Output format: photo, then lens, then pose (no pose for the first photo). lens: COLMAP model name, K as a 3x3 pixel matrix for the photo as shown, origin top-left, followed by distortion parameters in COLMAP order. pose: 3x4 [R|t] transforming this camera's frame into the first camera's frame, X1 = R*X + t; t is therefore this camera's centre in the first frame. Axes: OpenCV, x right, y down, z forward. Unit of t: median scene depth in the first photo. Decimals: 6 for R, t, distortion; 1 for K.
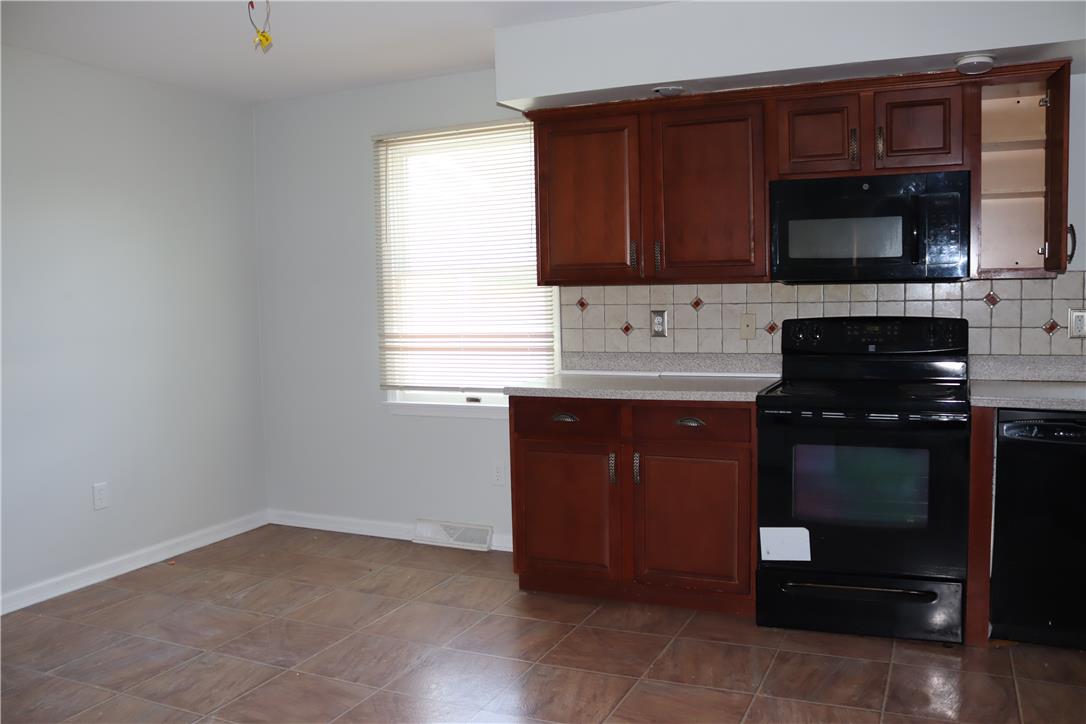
lens RADIAL K [[892.8, 0, 543.0], [0, 892.8, 362.0], [0, 0, 1]] dist [-0.157987, 0.130806]
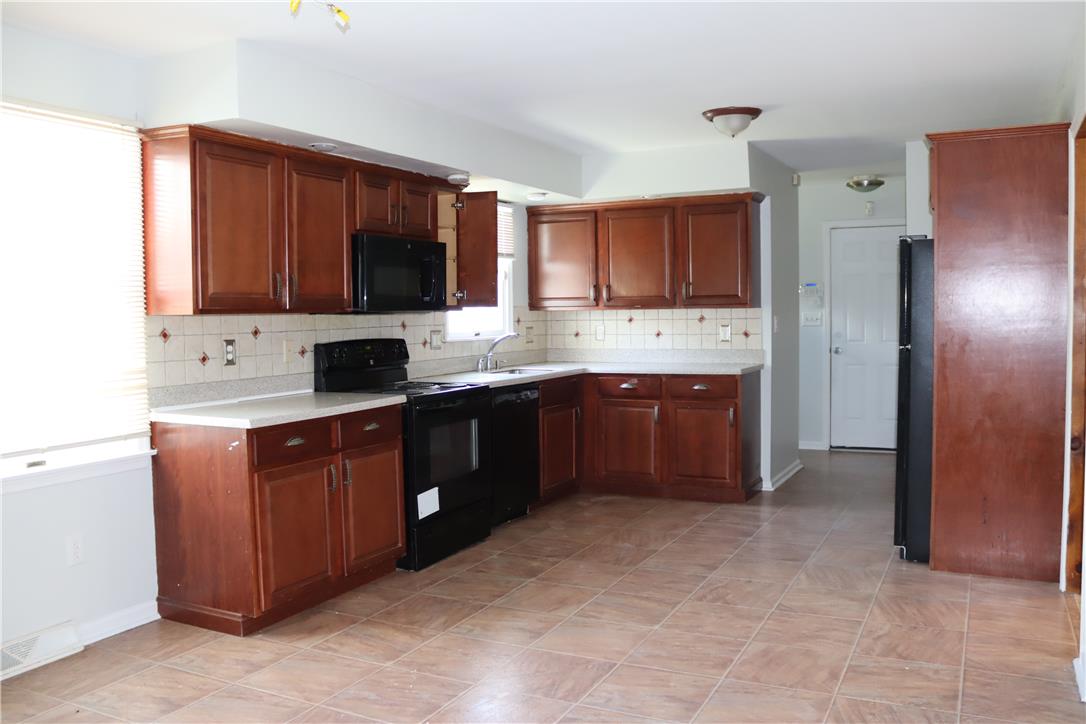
lens RADIAL K [[892.8, 0, 543.0], [0, 892.8, 362.0], [0, 0, 1]] dist [-0.157987, 0.130806]
pose [[0.050573, -0.036508, 0.998053, -0.948161], [0.090888, 0.995353, 0.031804, -0.033929], [-0.994576, 0.089103, 0.053656, 0.633941]]
